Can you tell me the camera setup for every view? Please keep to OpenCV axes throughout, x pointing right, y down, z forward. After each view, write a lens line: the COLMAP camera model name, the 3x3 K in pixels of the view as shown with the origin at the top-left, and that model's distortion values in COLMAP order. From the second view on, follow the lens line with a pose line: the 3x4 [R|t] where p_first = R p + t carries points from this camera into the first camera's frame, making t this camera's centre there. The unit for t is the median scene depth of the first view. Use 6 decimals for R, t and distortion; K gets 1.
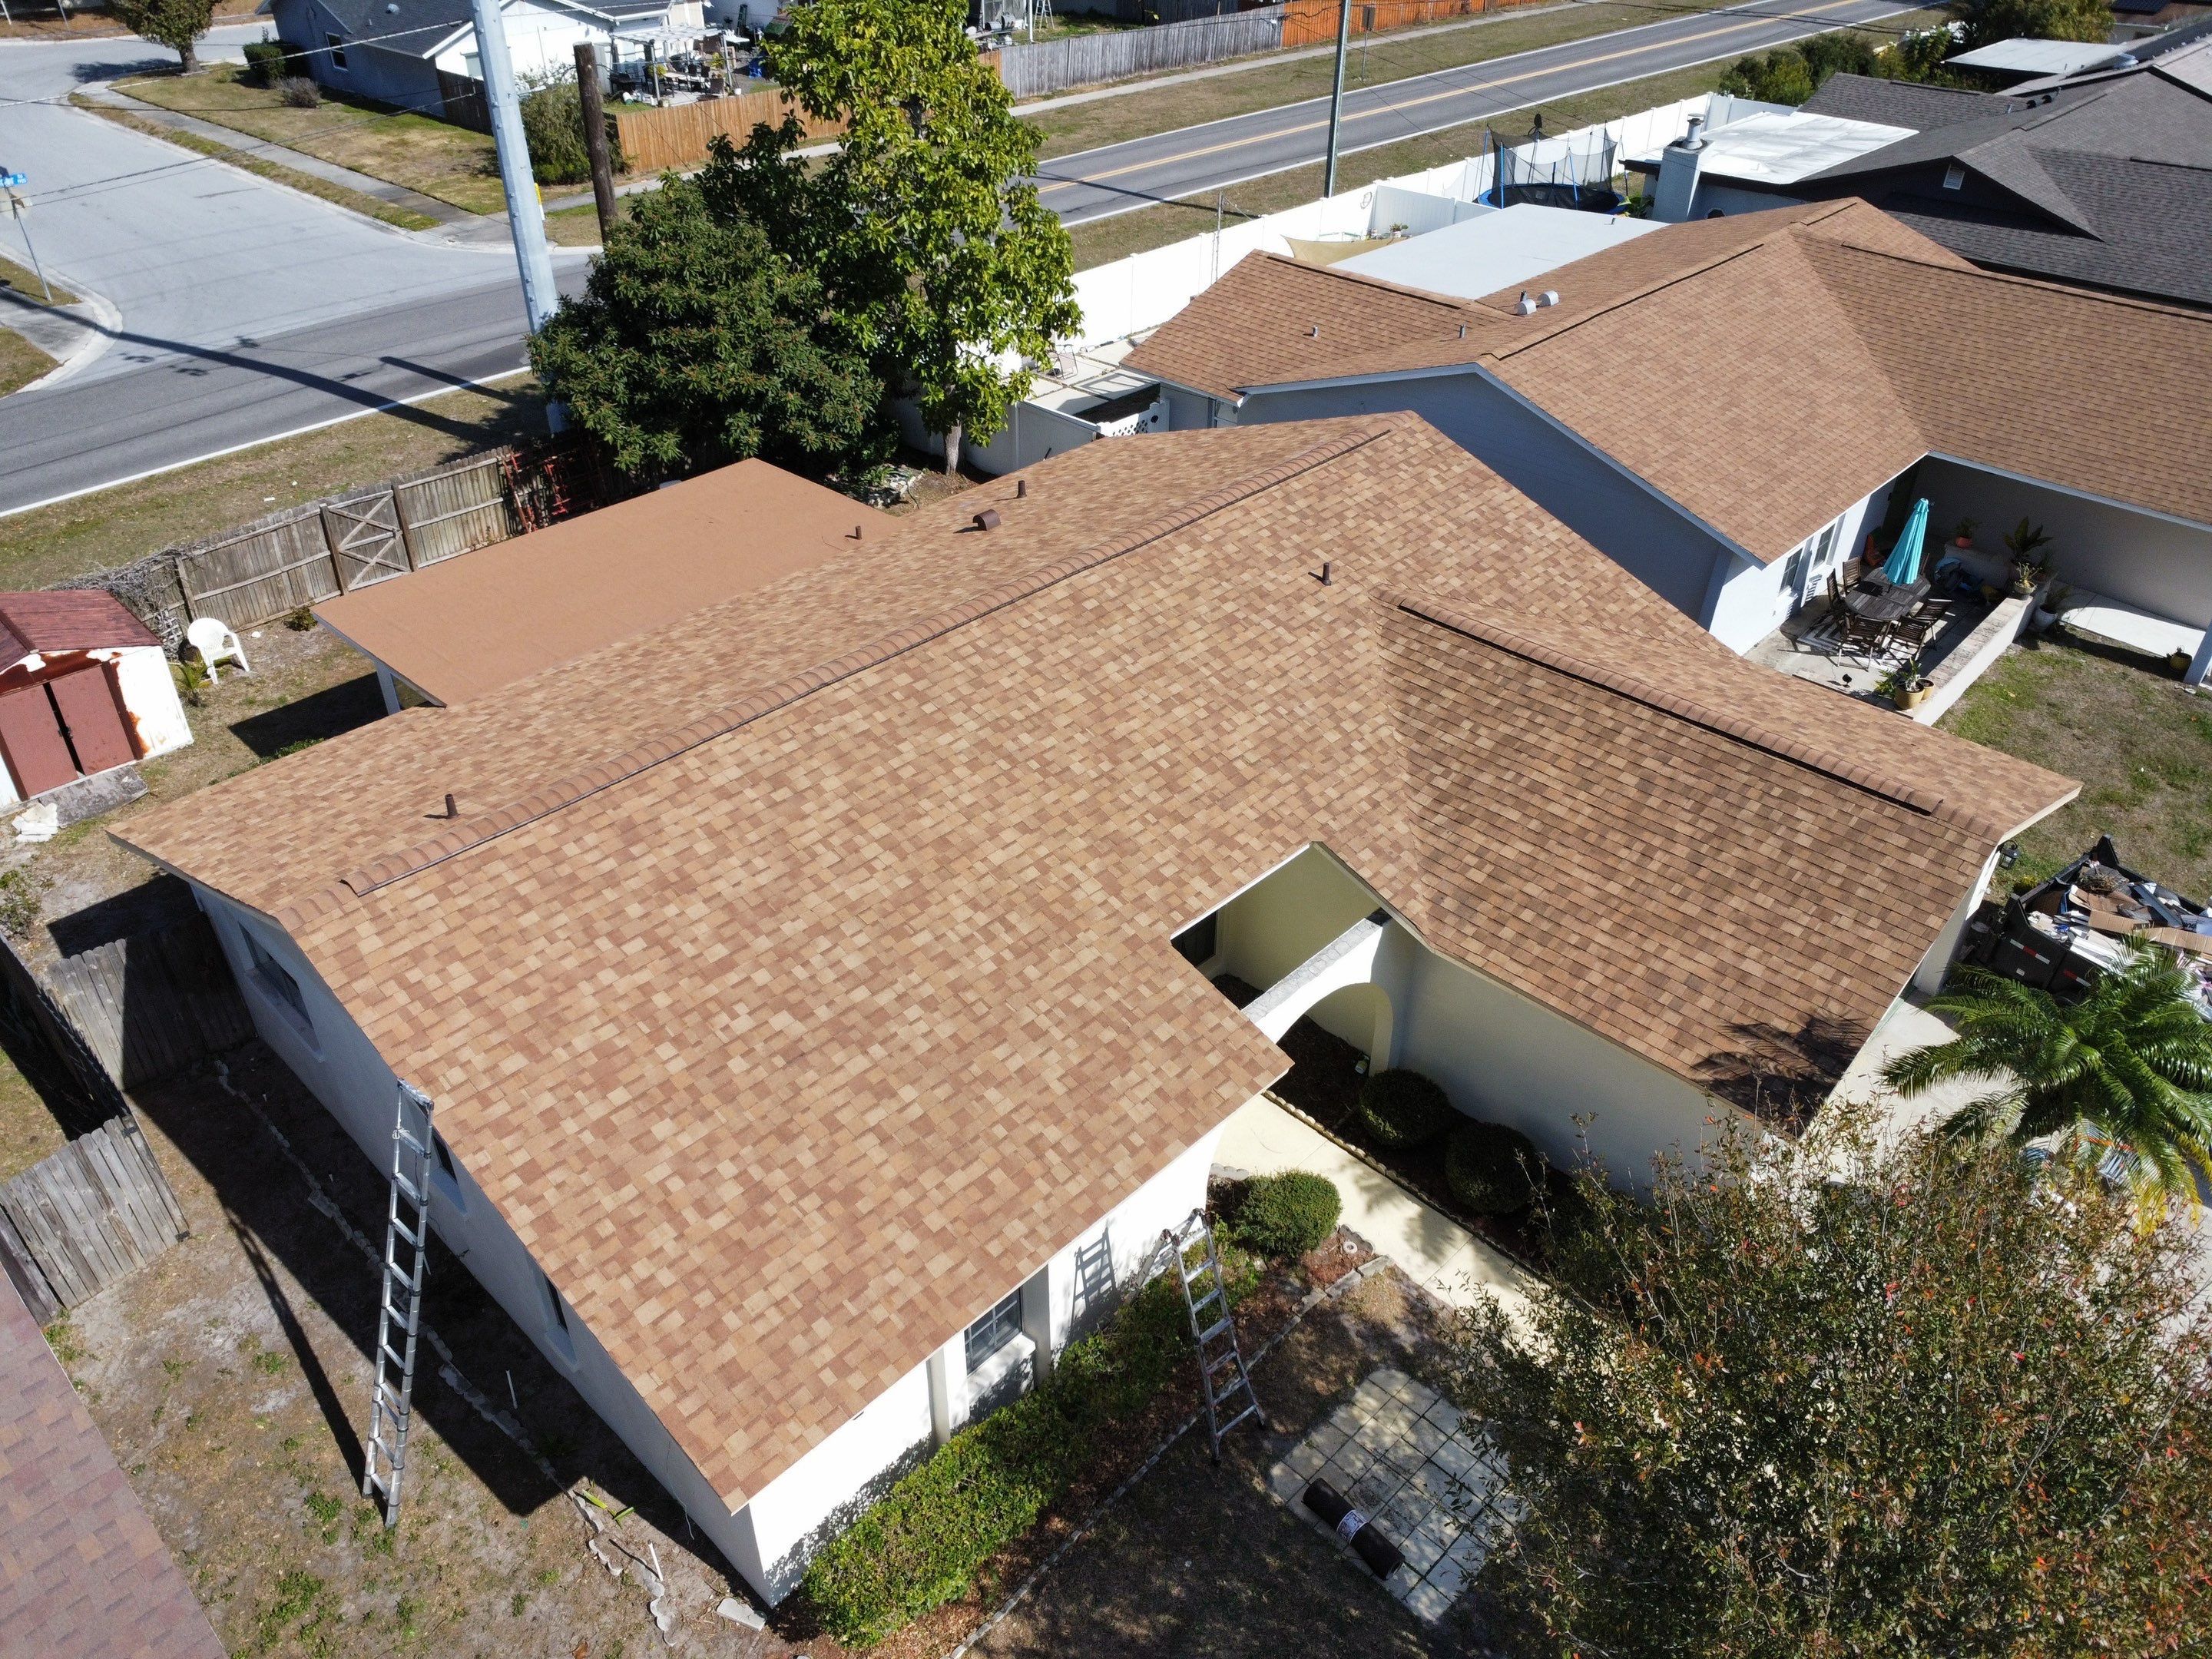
lens RADIAL K [[1609.6, 0, 1094.2], [0, 1609.6, 817.7], [0, 0, 1]] dist [-0.025475, -0.006043]
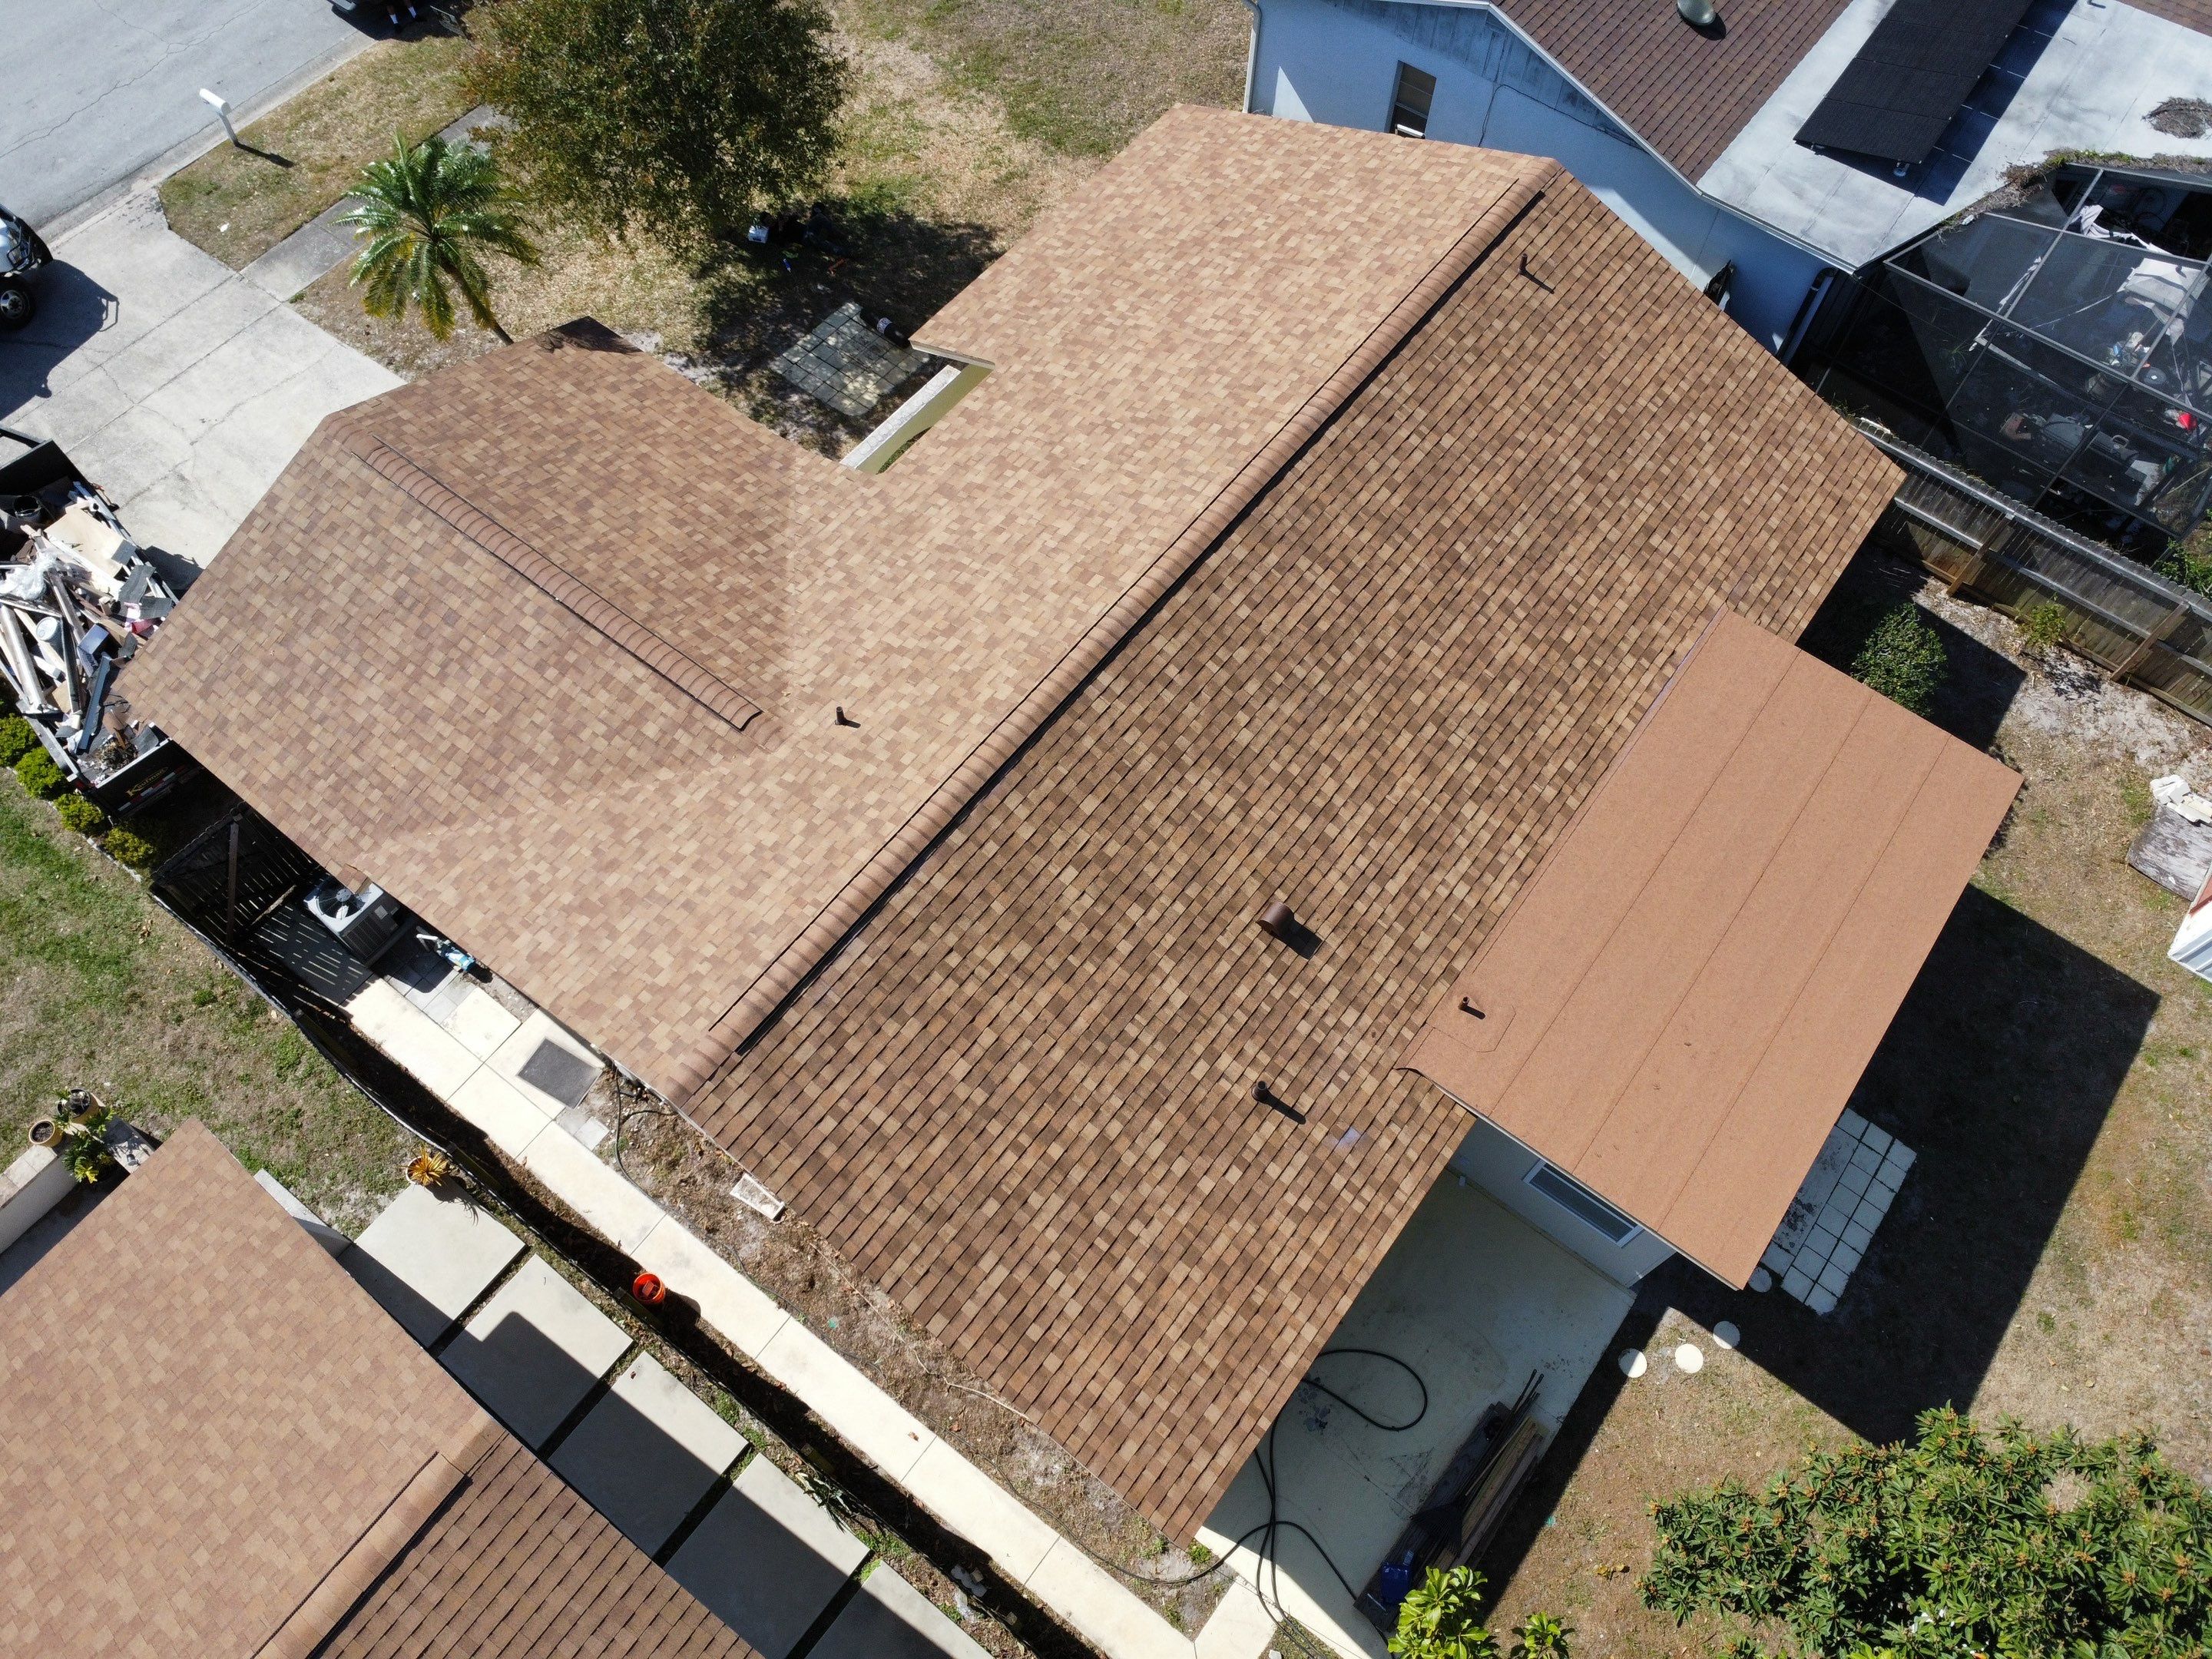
lens RADIAL K [[1609.6, 0, 1091.7], [0, 1609.6, 822.4], [0, 0, 1]] dist [-0.025475, -0.006043]
pose [[-0.993485, 0.088728, -0.071517, 0.089585], [-0.080152, -0.097911, 0.991962, -1.209943], [0.081012, 0.991232, 0.104385, 1.146631]]
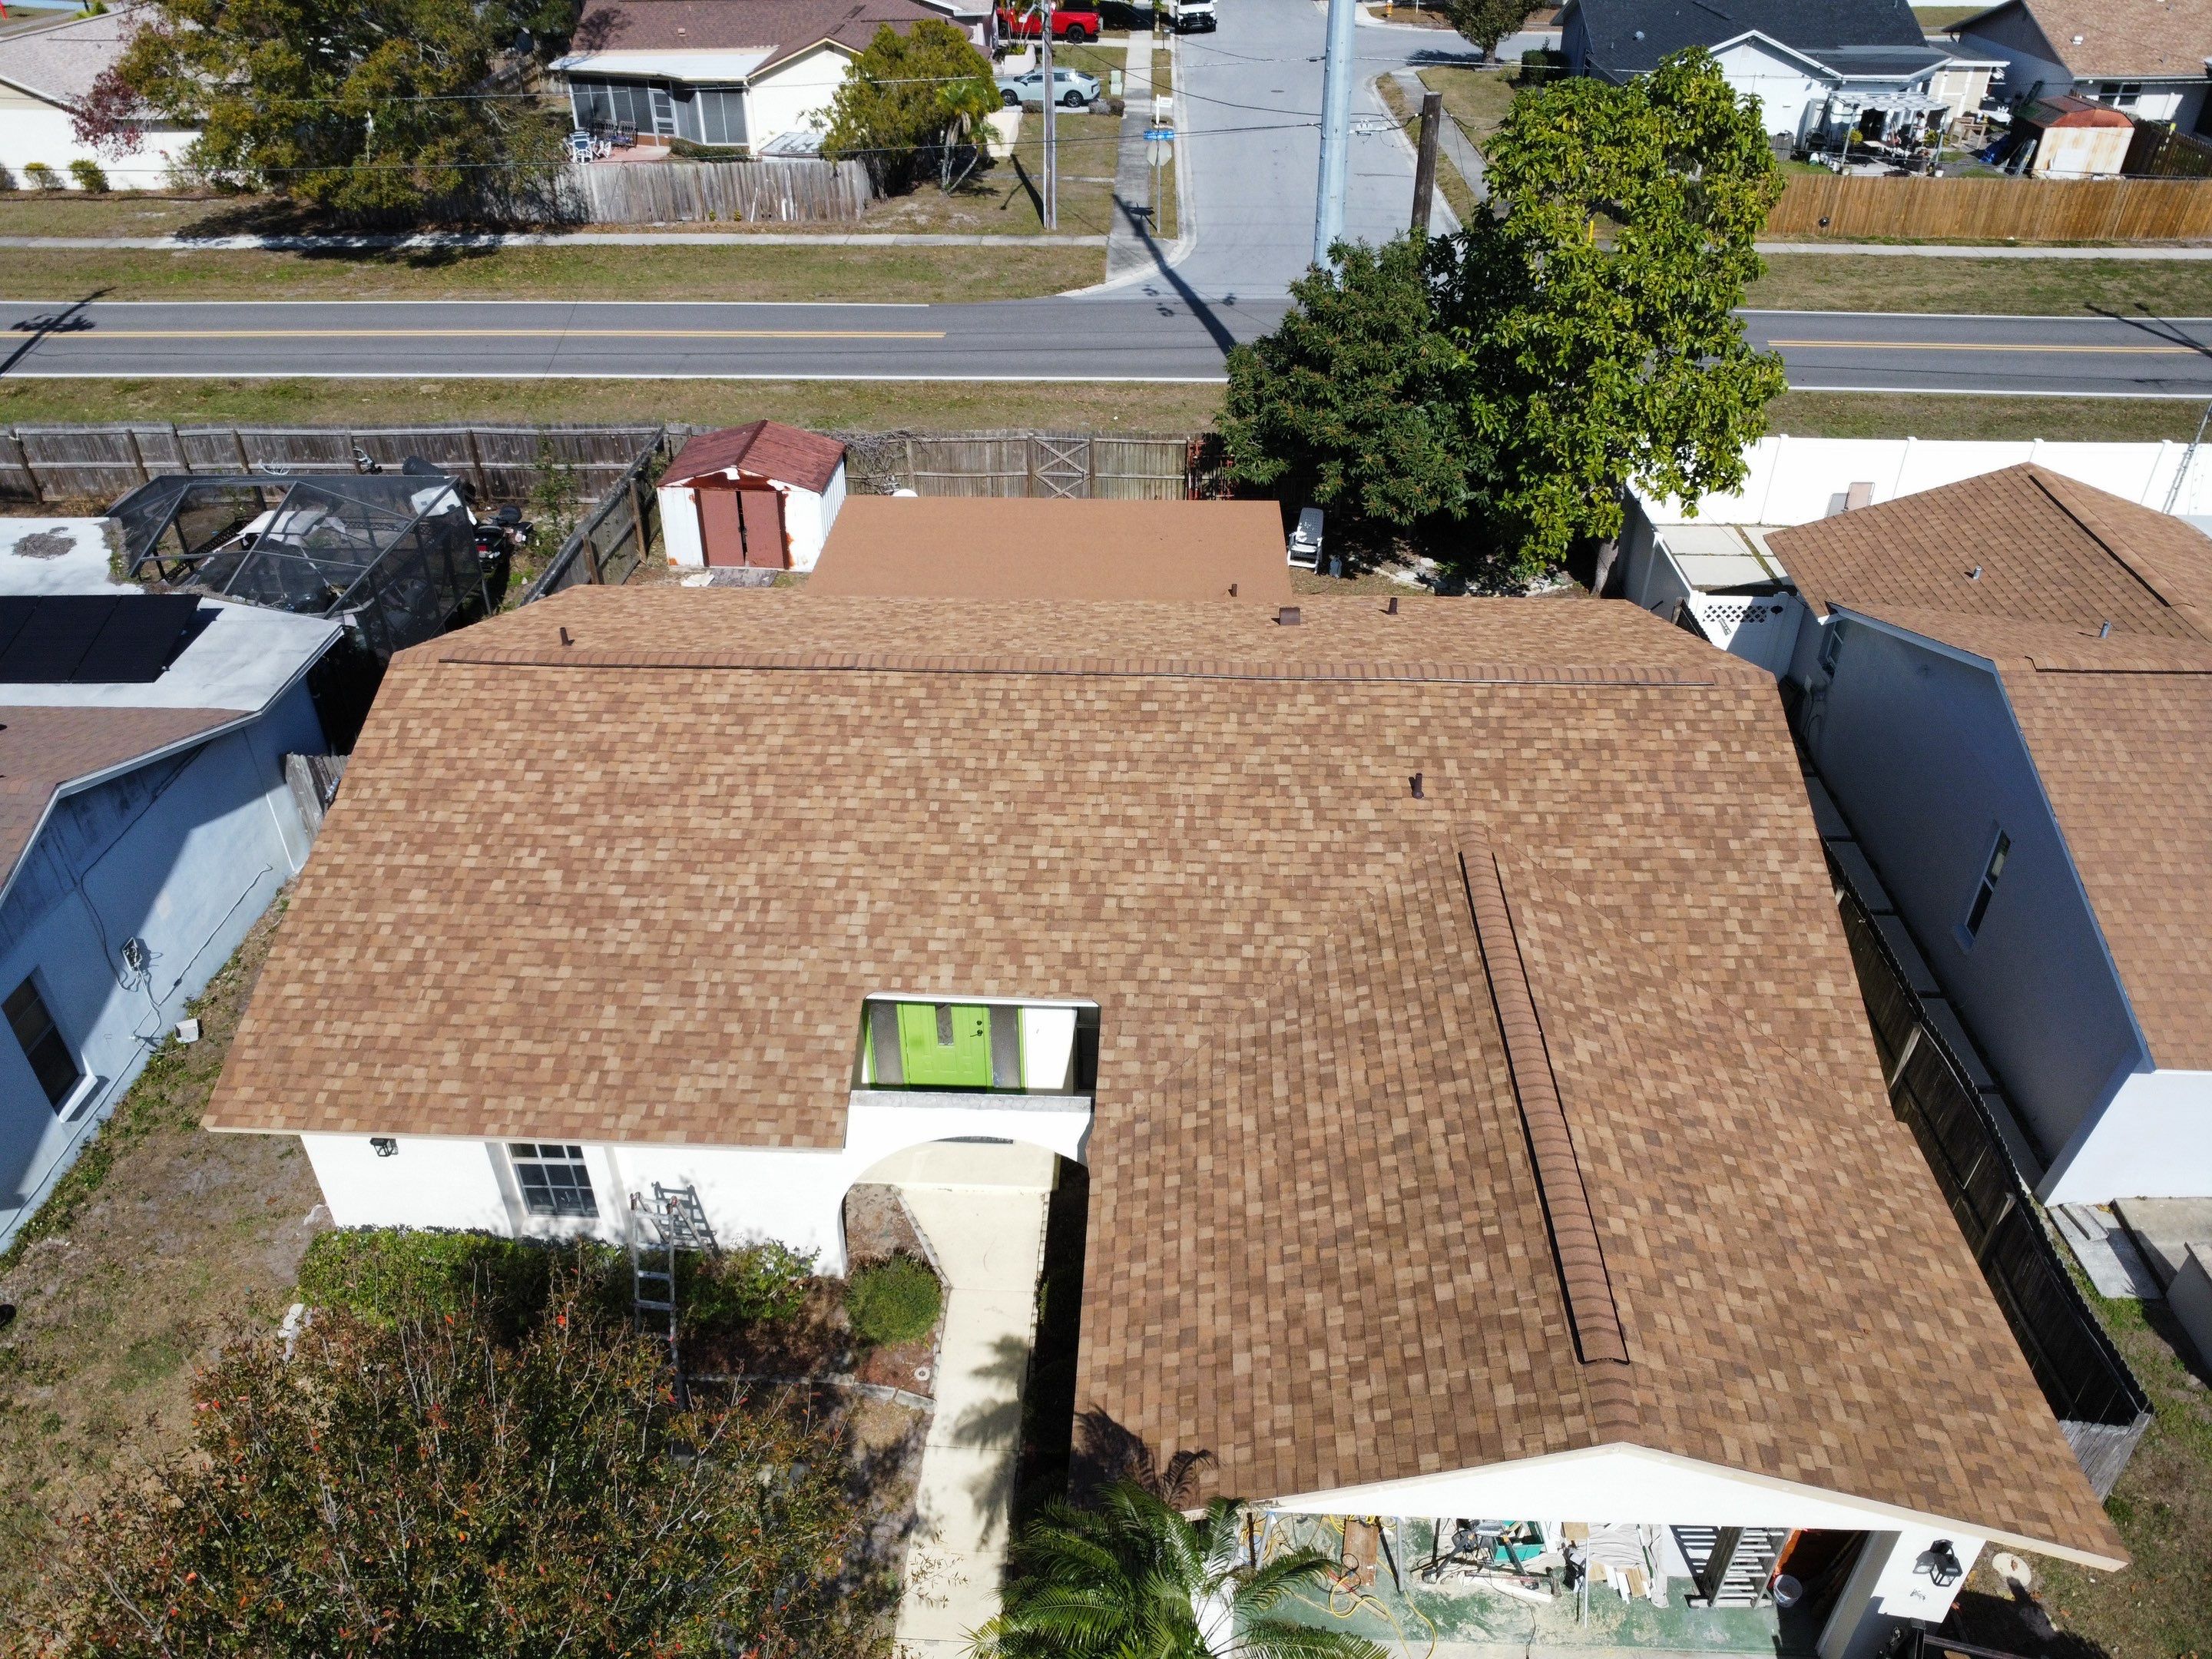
lens RADIAL K [[1609.6, 0, 1098.3], [0, 1609.6, 822.8], [0, 0, 1]] dist [-0.025475, -0.006043]
pose [[0.659487, 0.417640, -0.625023, 0.694084], [-0.420375, 0.894195, 0.153947, -0.229465], [0.623187, 0.161217, 0.765275, 0.250000]]
